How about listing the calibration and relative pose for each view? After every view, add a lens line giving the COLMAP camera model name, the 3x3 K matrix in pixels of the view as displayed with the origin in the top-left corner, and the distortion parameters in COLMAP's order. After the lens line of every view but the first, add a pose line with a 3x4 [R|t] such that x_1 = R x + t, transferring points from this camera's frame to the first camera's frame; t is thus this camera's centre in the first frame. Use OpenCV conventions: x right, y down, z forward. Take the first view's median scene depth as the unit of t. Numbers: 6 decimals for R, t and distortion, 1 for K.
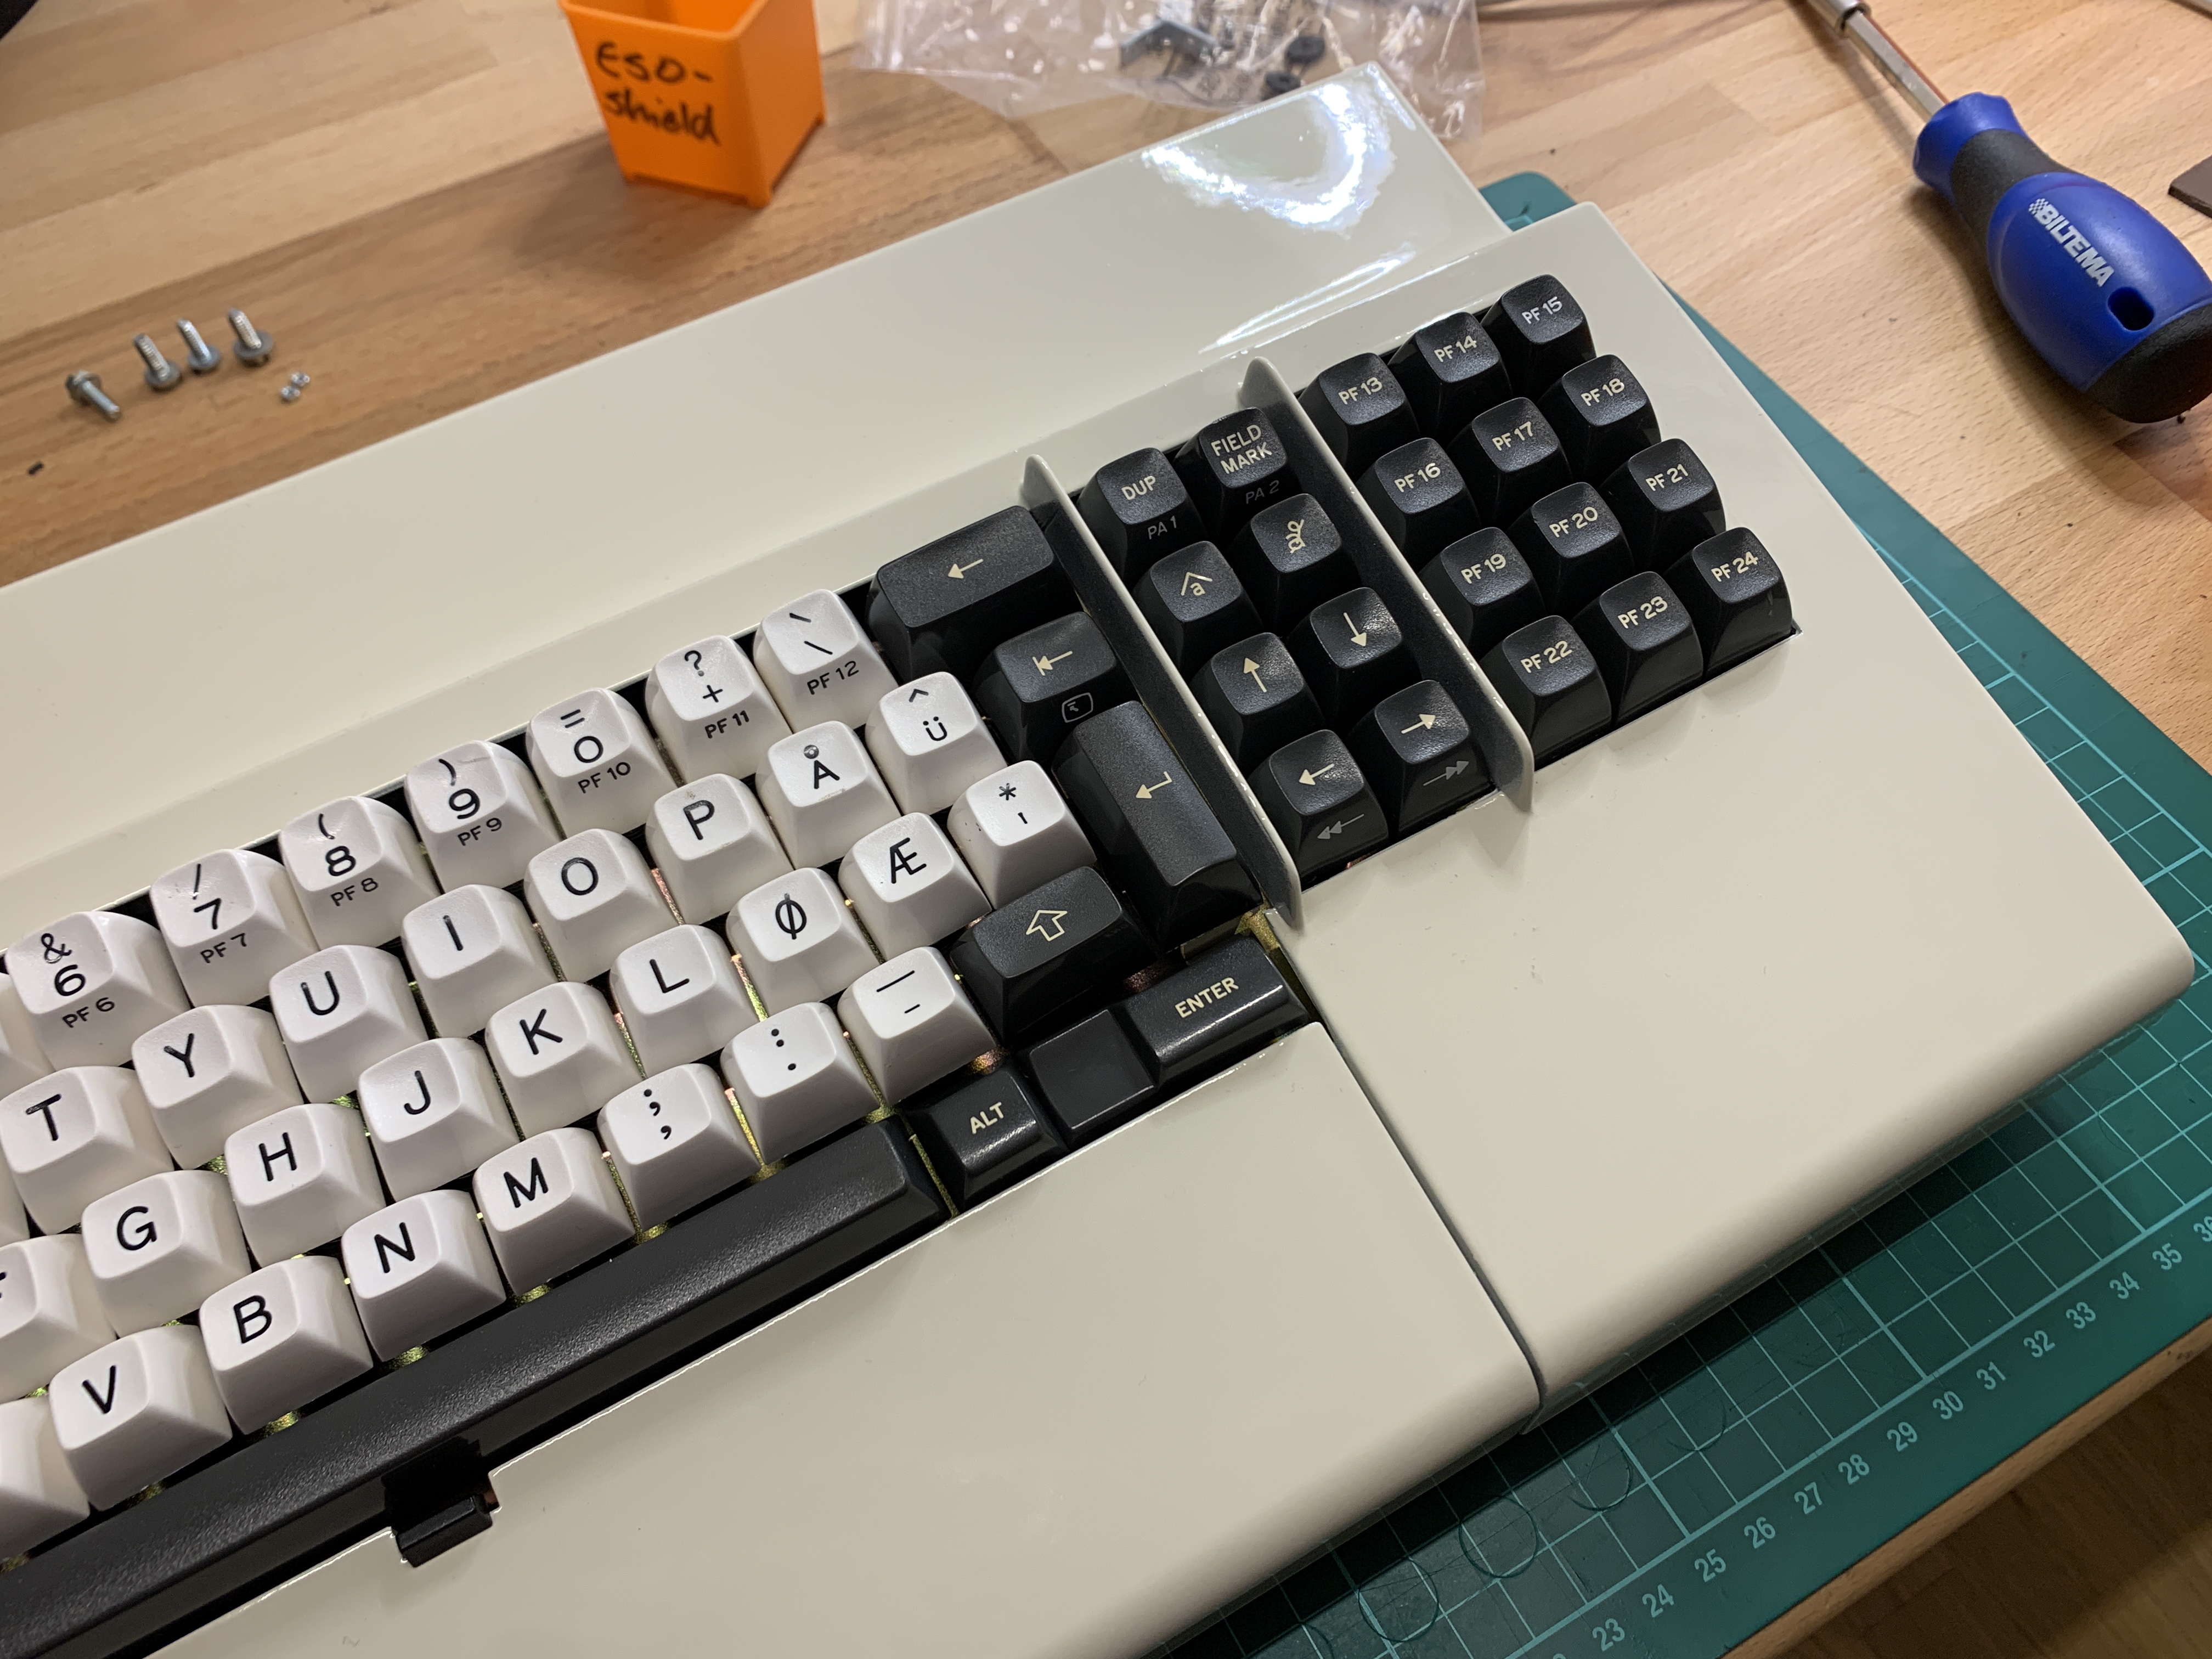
lens RADIAL K [[1745.3, 0, 1119.9], [0, 1745.3, 827.5], [0, 0, 1]] dist [0.009397, -0.032687]
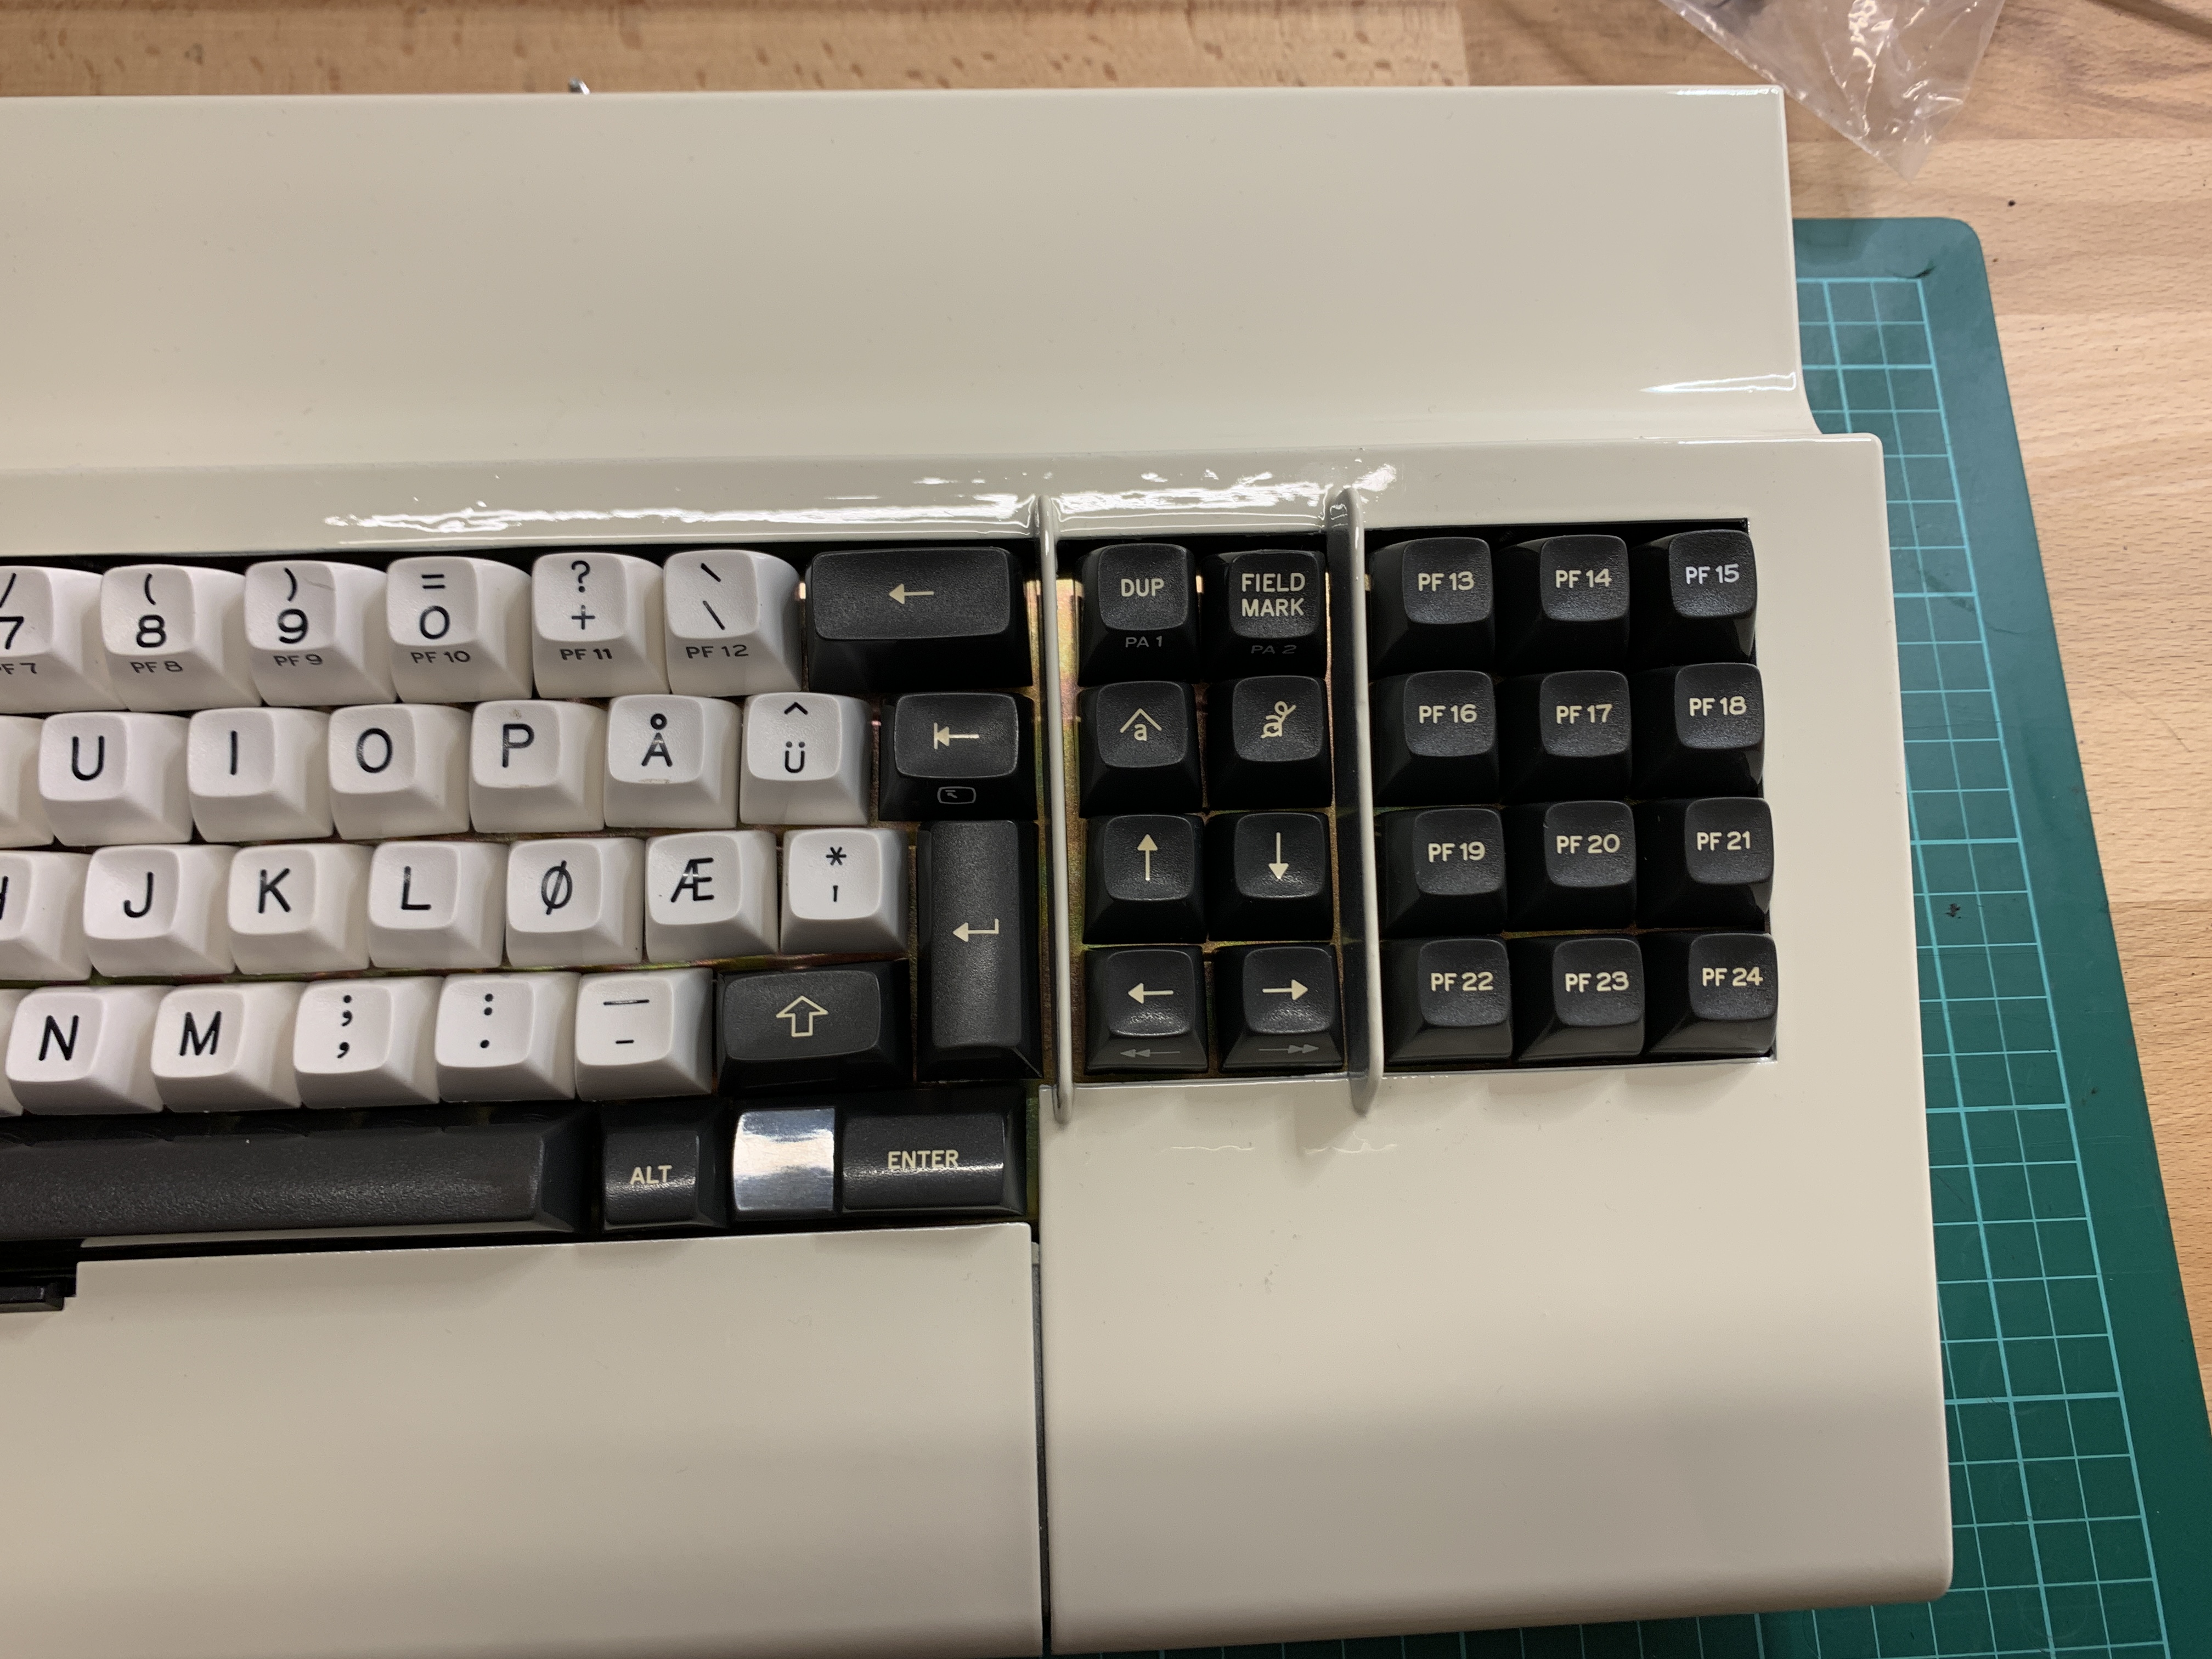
lens RADIAL K [[1745.3, 0, 1114.0], [0, 1745.3, 842.4], [0, 0, 1]] dist [0.009397, -0.032687]
pose [[0.887017, 0.458561, -0.054058, 0.107044], [-0.421856, 0.852429, 0.308872, -0.359359], [0.187717, -0.251170, 0.949566, 0.161167]]
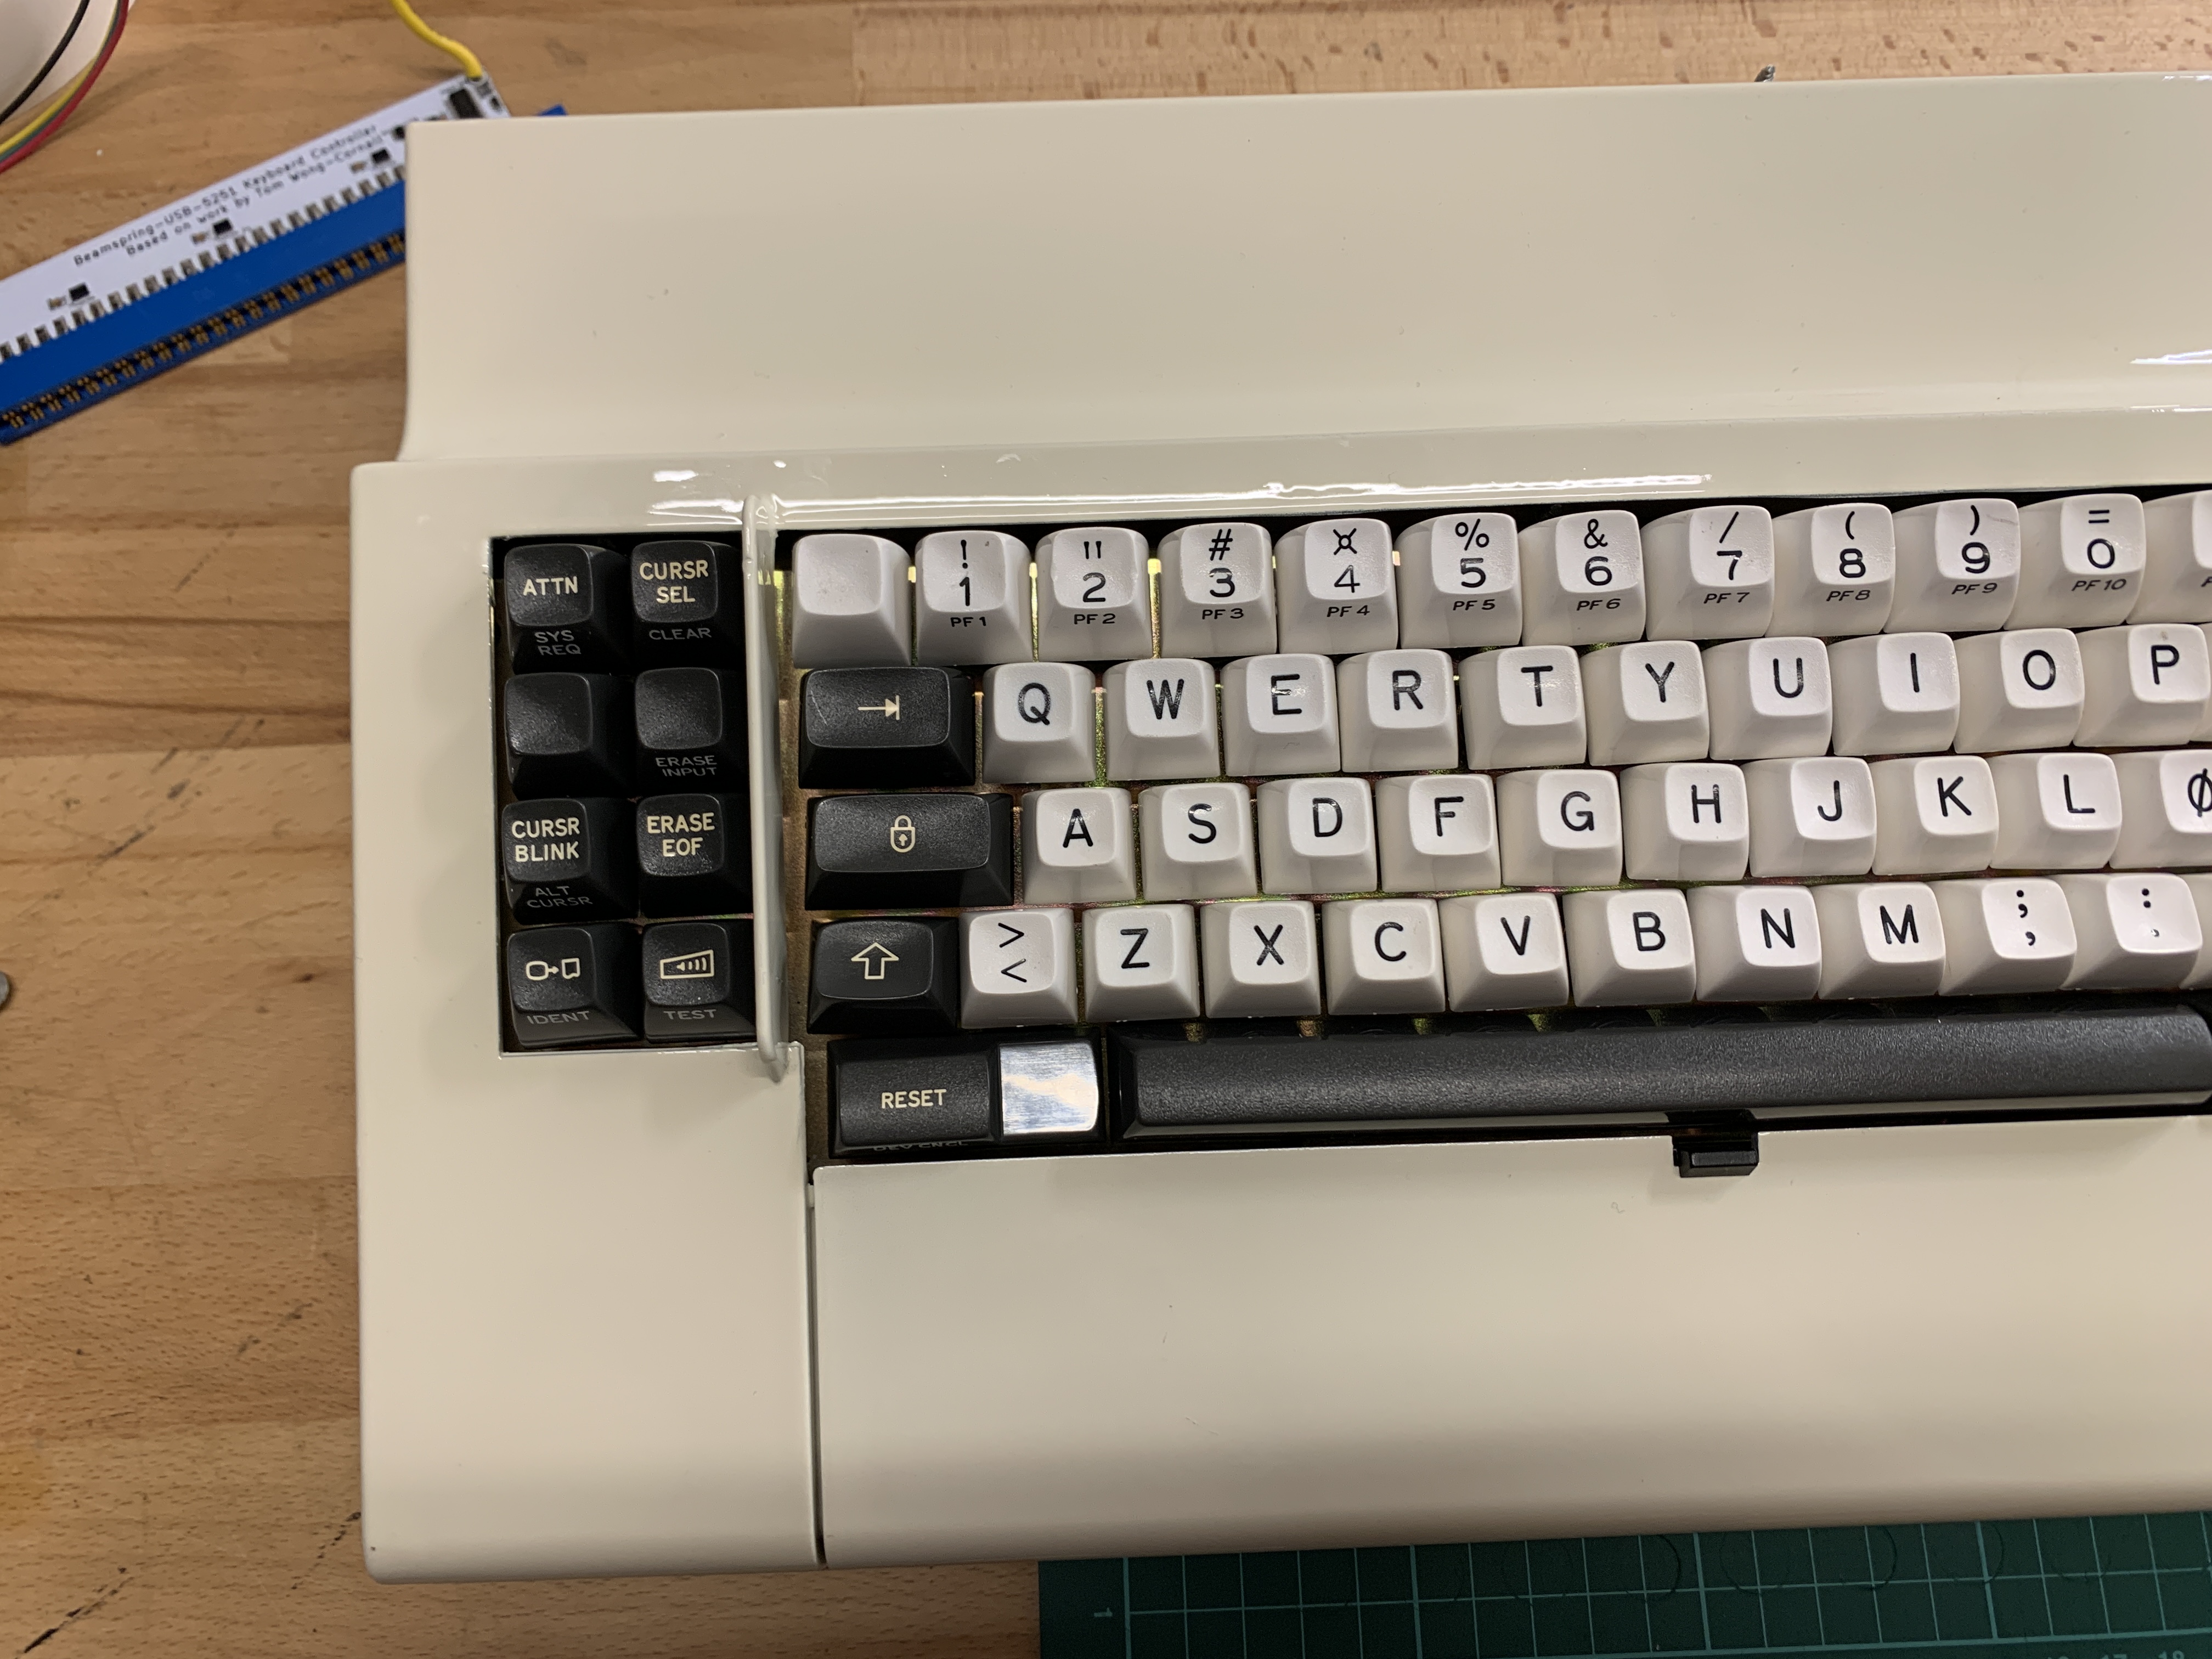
lens RADIAL K [[1745.3, 0, 1097.5], [0, 1745.3, 830.2], [0, 0, 1]] dist [0.009397, -0.032687]
pose [[0.885027, 0.453829, -0.103760, -0.609137], [-0.399797, 0.855118, 0.330052, -0.007991], [0.238514, -0.250622, 0.938243, -0.121740]]
